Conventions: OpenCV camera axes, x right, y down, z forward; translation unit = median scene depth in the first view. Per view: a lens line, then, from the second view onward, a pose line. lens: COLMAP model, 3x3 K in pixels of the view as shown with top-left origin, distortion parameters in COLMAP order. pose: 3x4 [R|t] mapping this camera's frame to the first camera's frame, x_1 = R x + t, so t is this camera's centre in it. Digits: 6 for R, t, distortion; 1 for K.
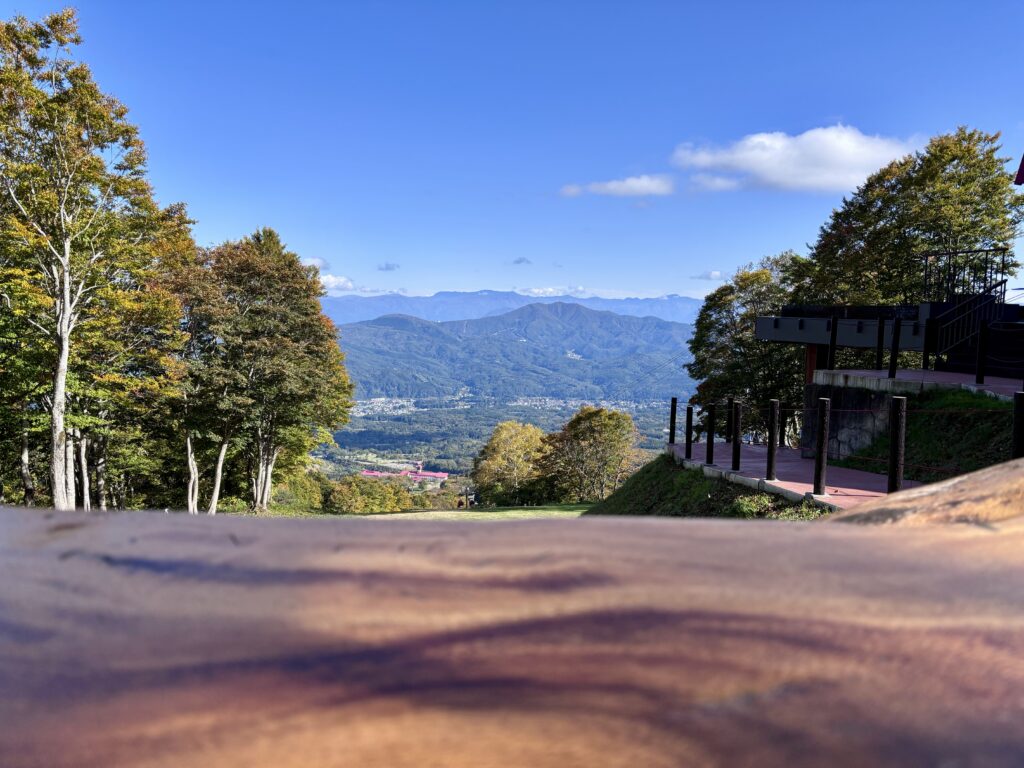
lens RADIAL K [[786.7, 0, 512.0], [0, 786.7, 384.0], [0, 0, 1]] dist [0.112566, -0.165010]
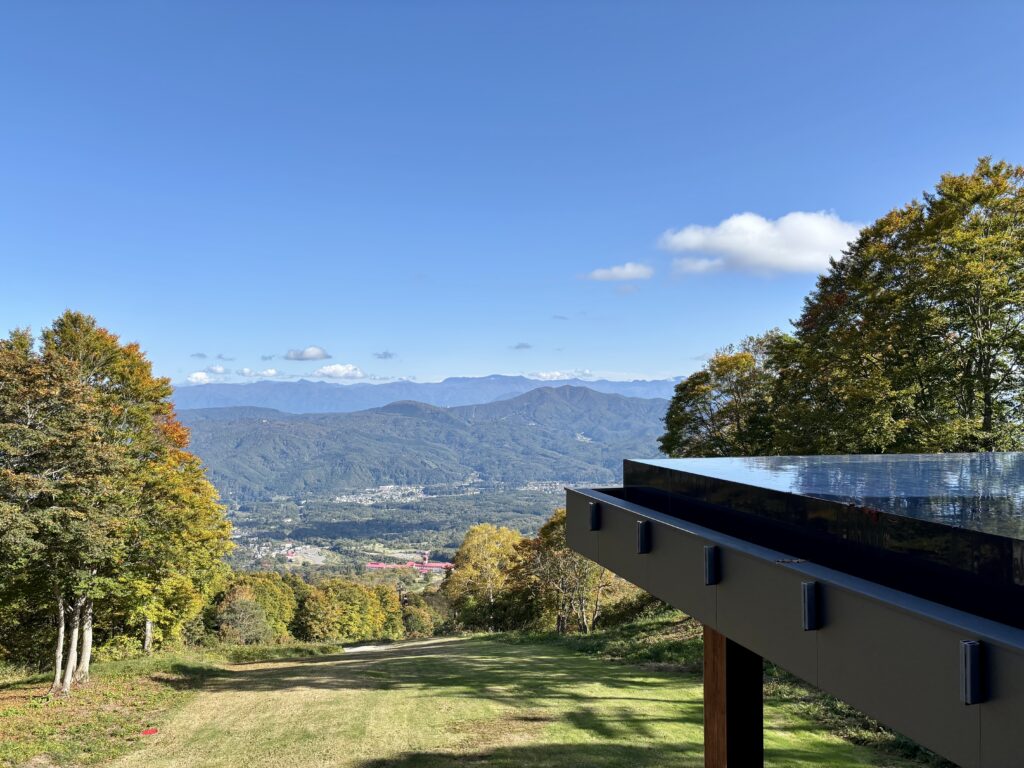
lens RADIAL K [[786.7, 0, 512.0], [0, 786.7, 384.0], [0, 0, 1]] dist [0.112566, -0.165010]
pose [[0.999735, -0.020489, -0.010451, 0.076737], [0.019259, 0.994114, -0.106618, -0.025329], [0.012574, 0.106388, 0.994245, 0.166030]]
